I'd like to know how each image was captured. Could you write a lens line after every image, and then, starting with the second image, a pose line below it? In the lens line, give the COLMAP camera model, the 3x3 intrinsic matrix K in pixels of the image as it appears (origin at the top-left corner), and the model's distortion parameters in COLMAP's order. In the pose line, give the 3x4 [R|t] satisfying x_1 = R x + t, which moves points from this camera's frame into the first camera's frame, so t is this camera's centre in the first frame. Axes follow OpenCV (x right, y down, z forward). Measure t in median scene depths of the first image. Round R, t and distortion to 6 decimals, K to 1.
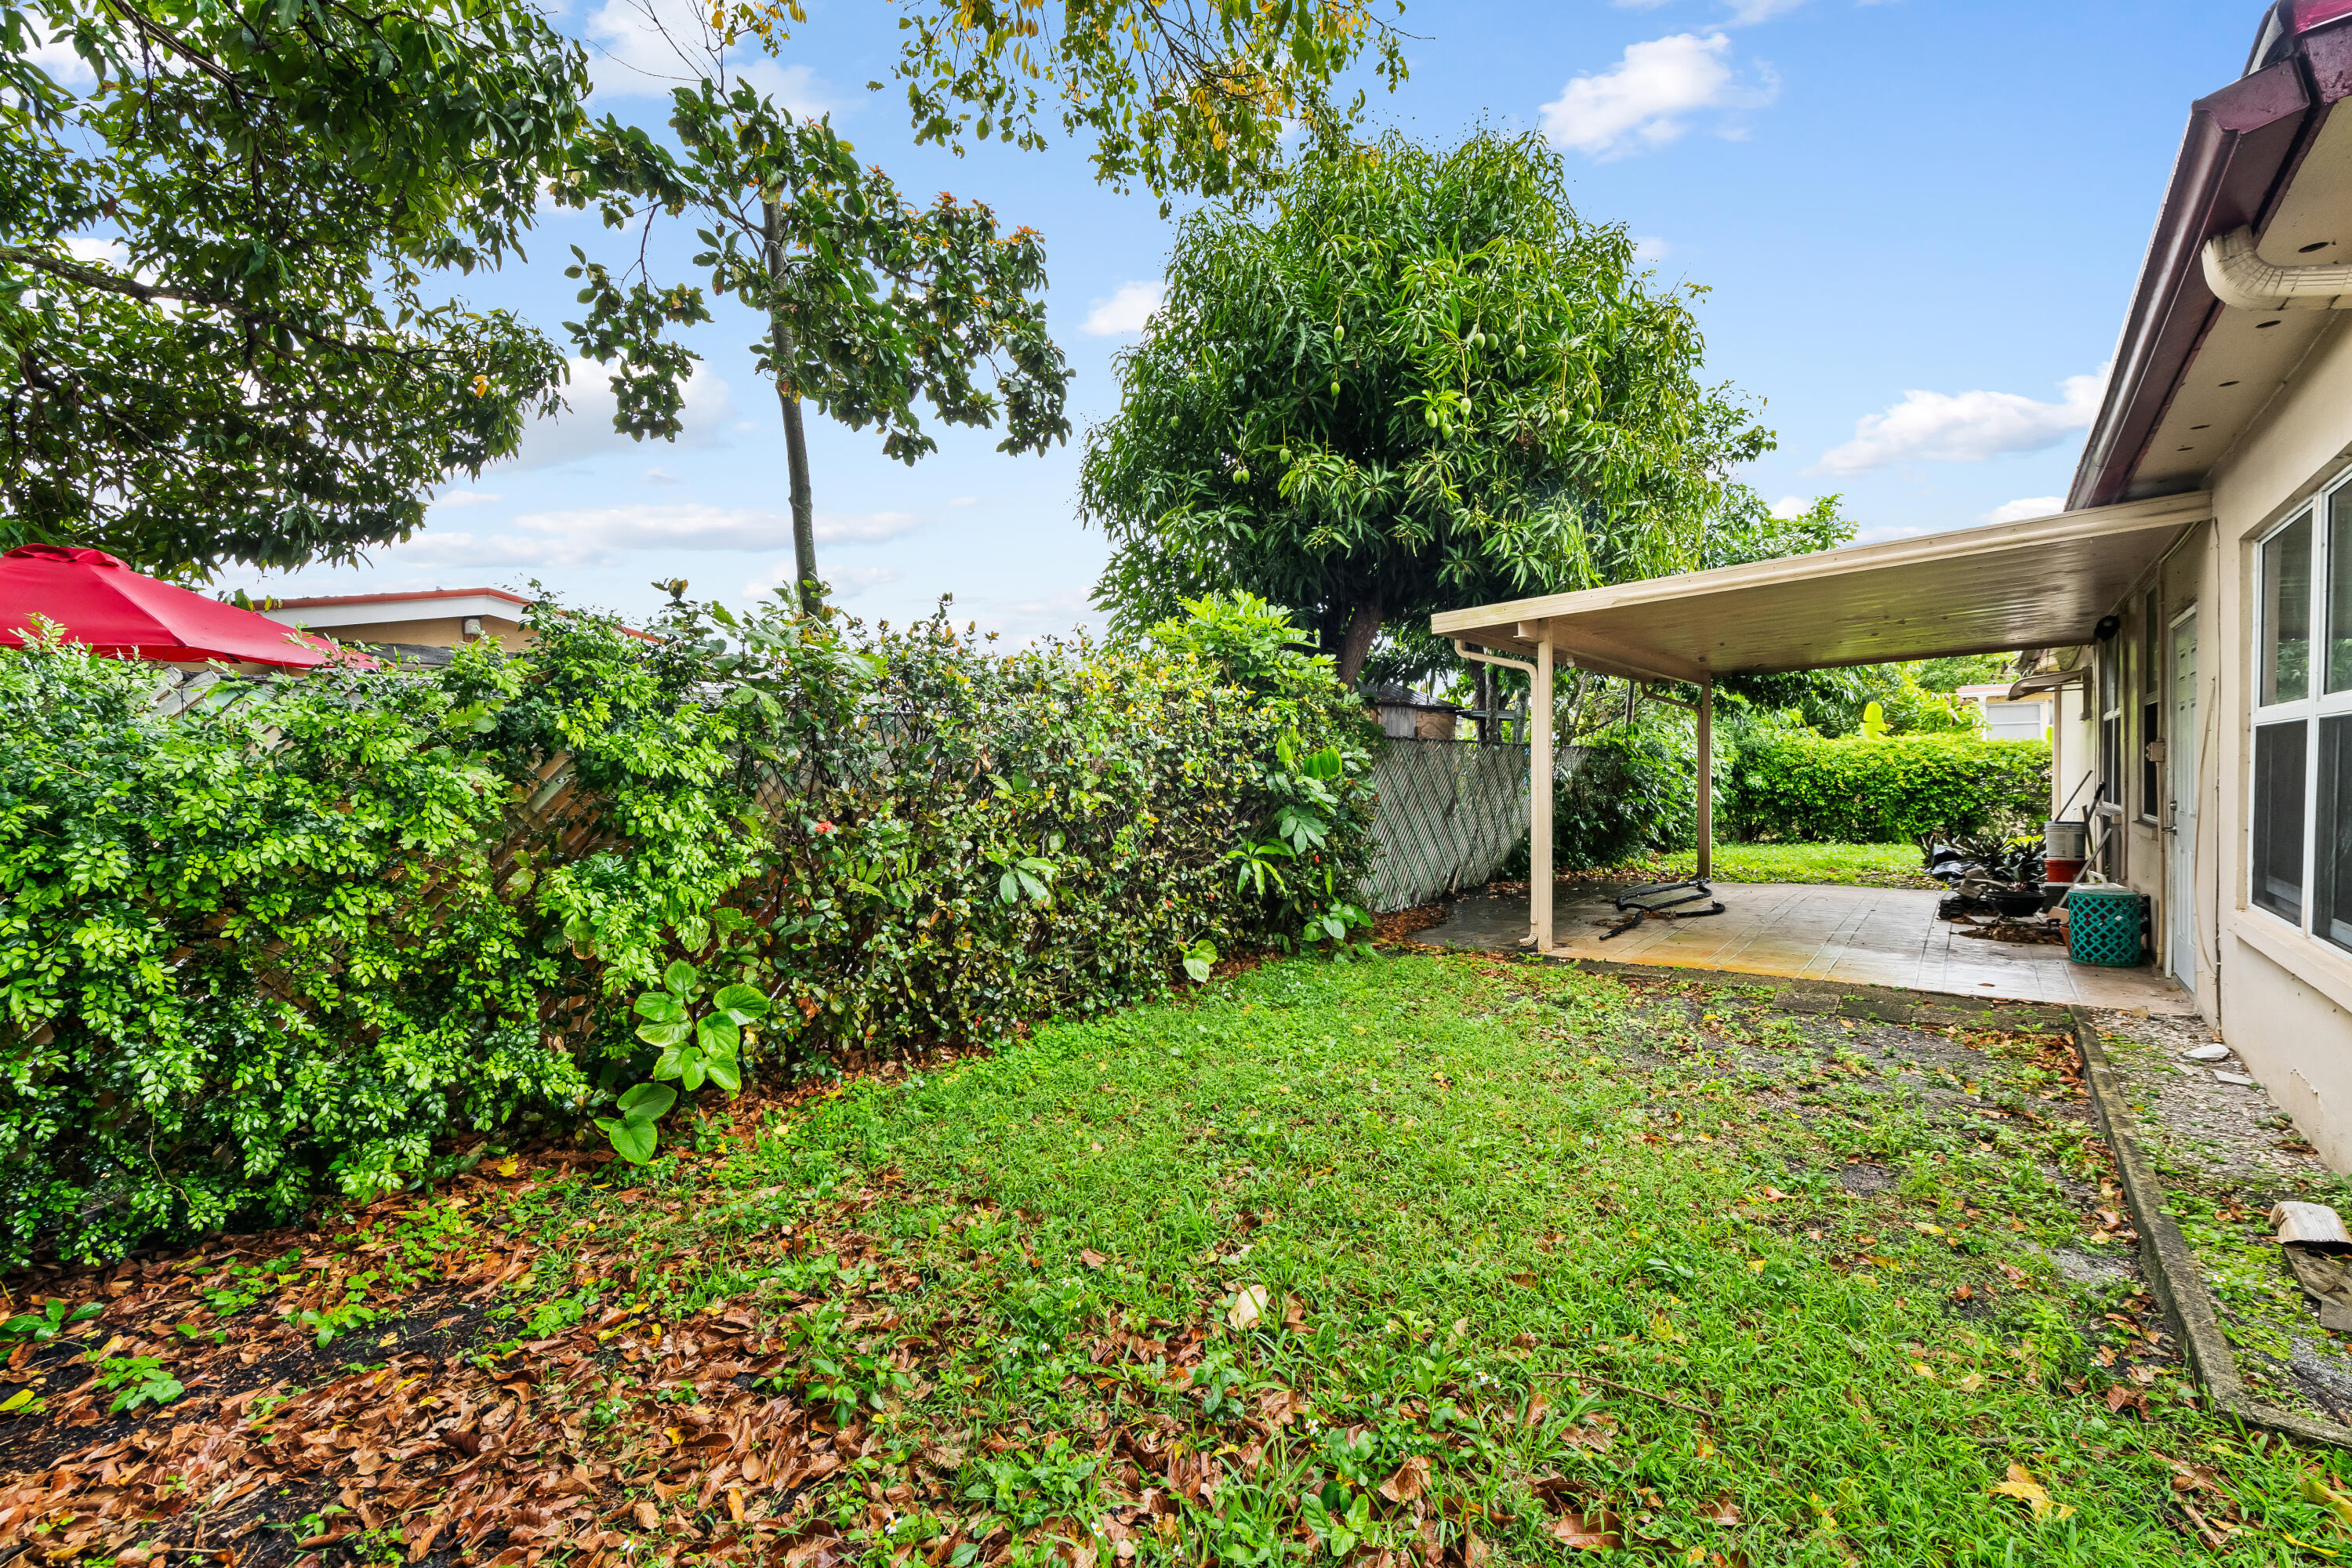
lens RADIAL K [[908.7, 0, 1192.5], [0, 908.7, 771.5], [0, 0, 1]] dist [-0.000548, -0.000528]
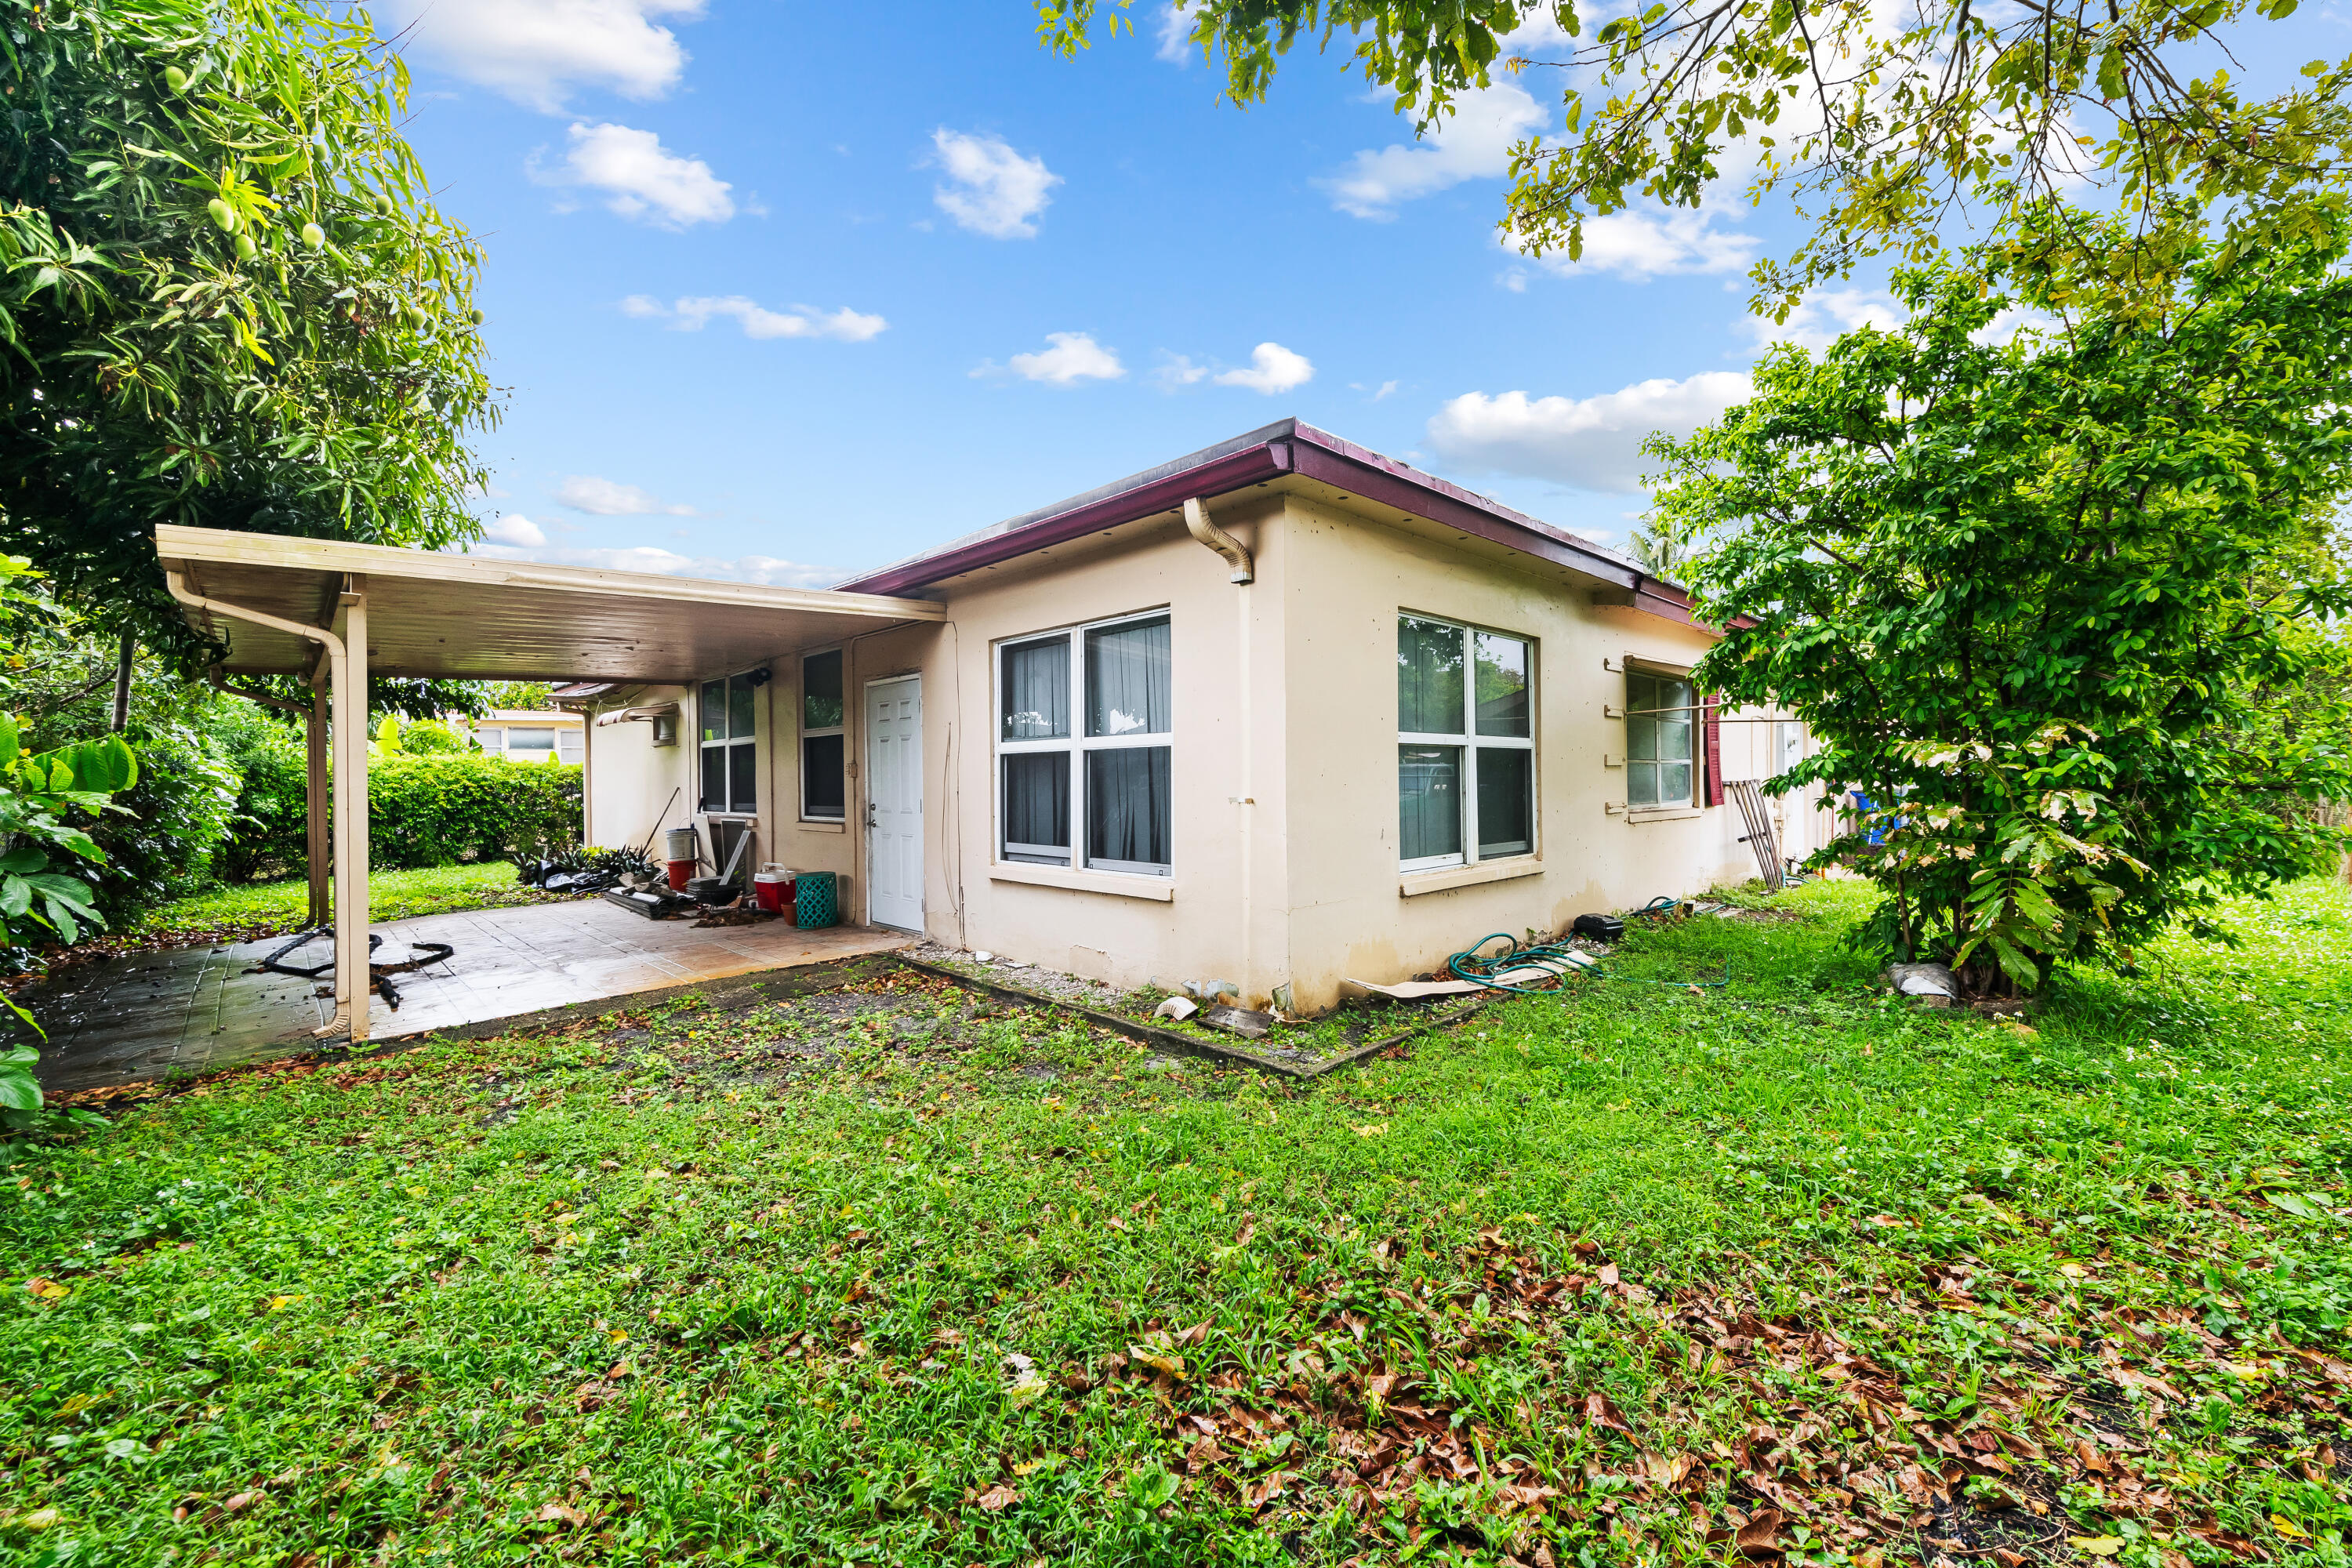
lens RADIAL K [[908.7, 0, 1192.5], [0, 908.7, 771.5], [0, 0, 1]] dist [-0.000548, -0.000528]
pose [[0.067574, 0.015787, 0.997589, -0.278631], [0.010959, 0.999803, -0.016565, 0.007010], [-0.997654, 0.012052, 0.067388, 0.280239]]
